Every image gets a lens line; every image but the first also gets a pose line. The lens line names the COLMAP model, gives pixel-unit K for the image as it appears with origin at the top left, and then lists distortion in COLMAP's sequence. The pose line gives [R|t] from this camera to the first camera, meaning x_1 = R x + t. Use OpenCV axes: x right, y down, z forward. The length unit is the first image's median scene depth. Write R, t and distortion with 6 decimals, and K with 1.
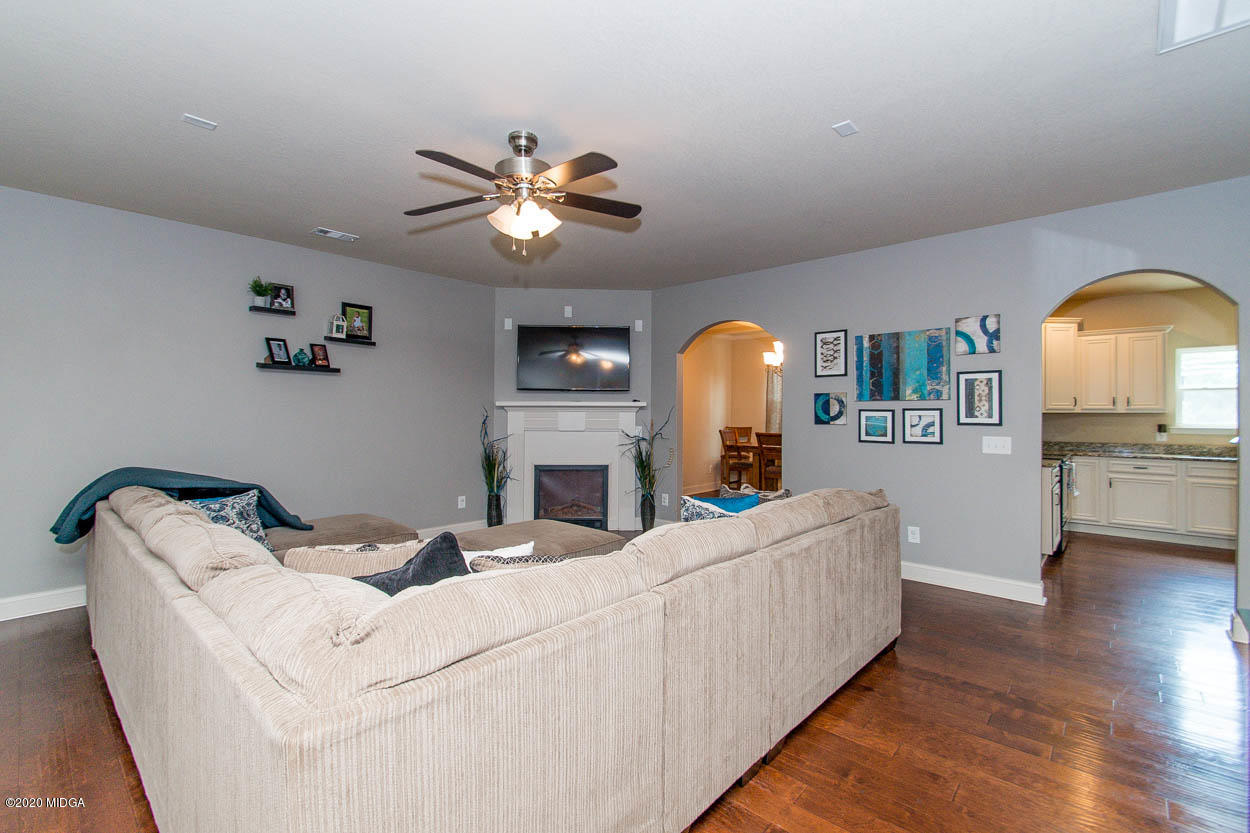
lens RADIAL K [[549.6, 0, 627.4], [0, 549.6, 417.3], [0, 0, 1]] dist [0.005008, -0.002969]
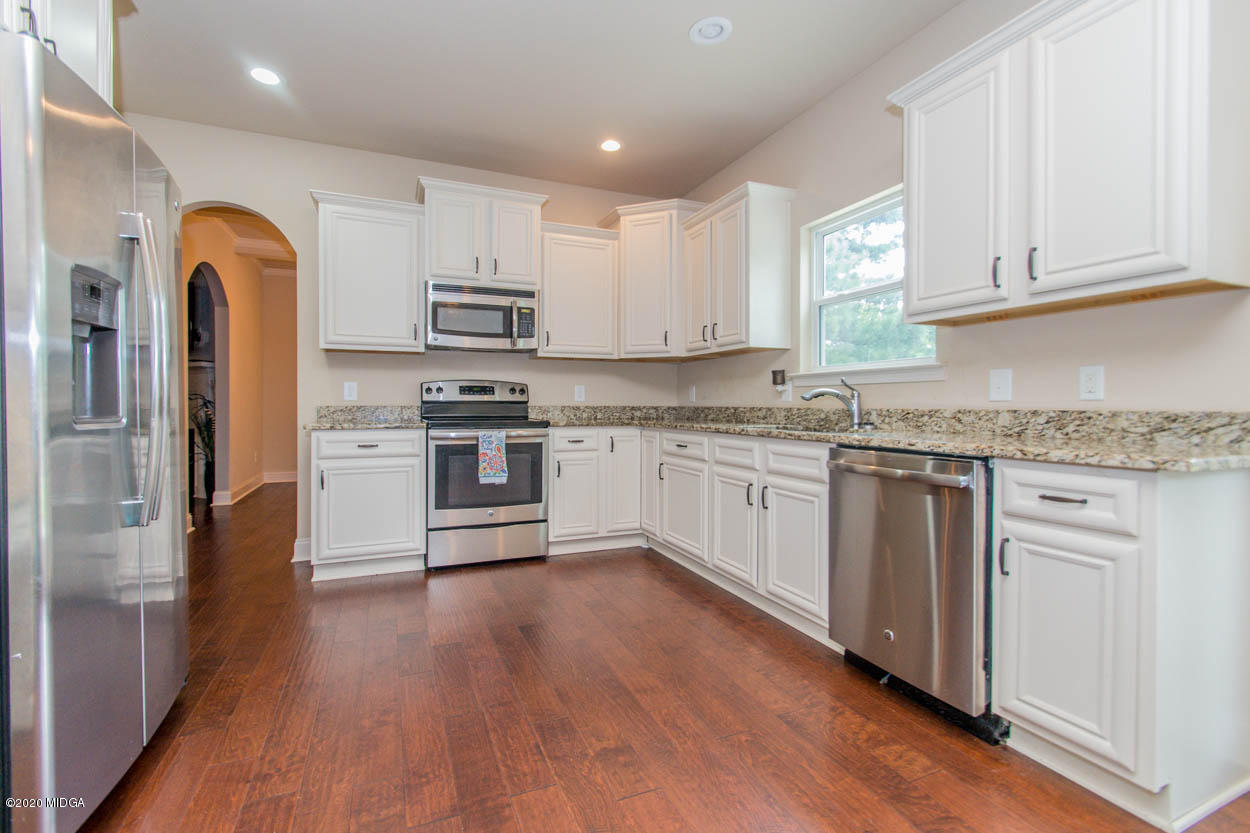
lens RADIAL K [[549.6, 0, 614.6], [0, 549.6, 408.7], [0, 0, 1]] dist [0.005008, -0.002969]
pose [[0.899767, 0.008723, -0.436284, 1.058465], [-0.002785, 0.999895, 0.014247, 0.042611], [0.436362, -0.011603, 0.899696, 0.458671]]
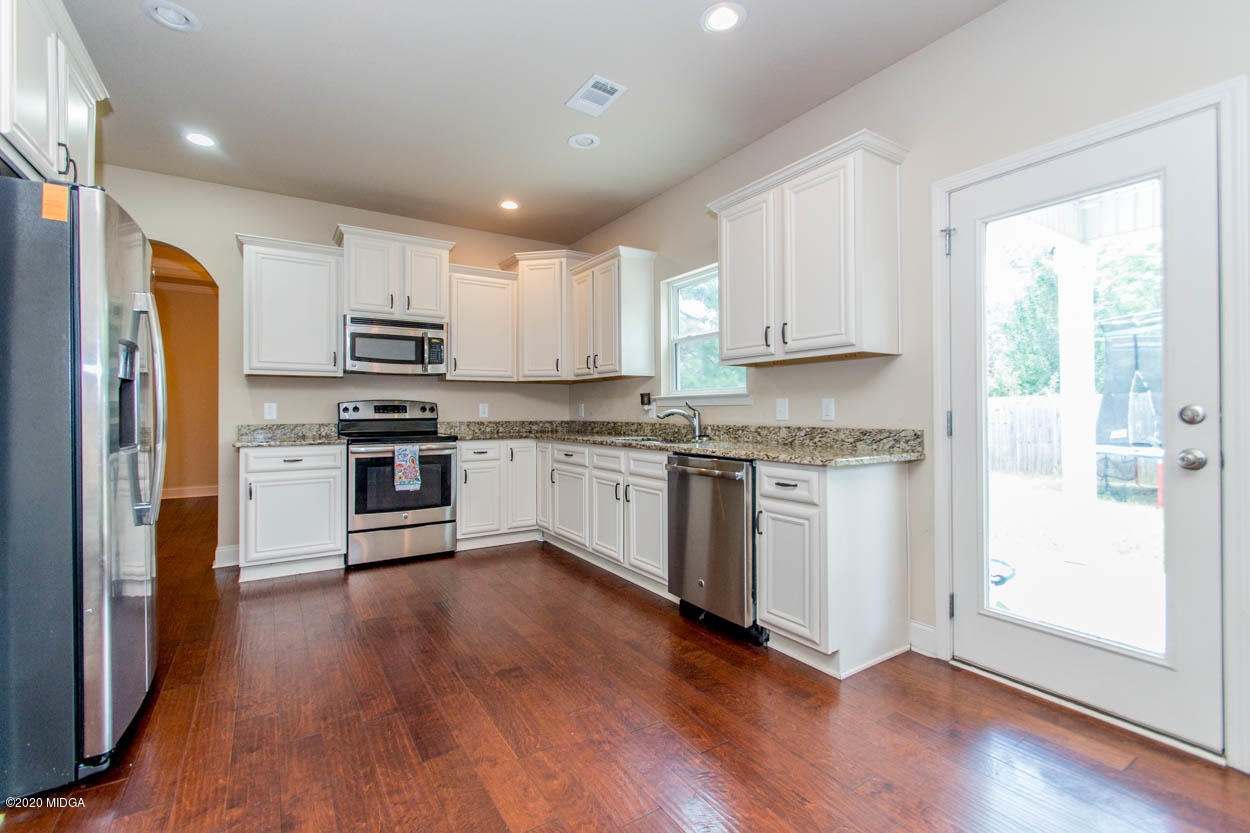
lens RADIAL K [[549.6, 0, 614.8], [0, 549.6, 406.5], [0, 0, 1]] dist [0.005008, -0.002969]
pose [[0.960645, -0.003143, -0.277760, 1.118682], [0.002391, 0.999993, -0.003044, 0.030596], [0.277768, 0.002260, 0.960646, 0.353111]]
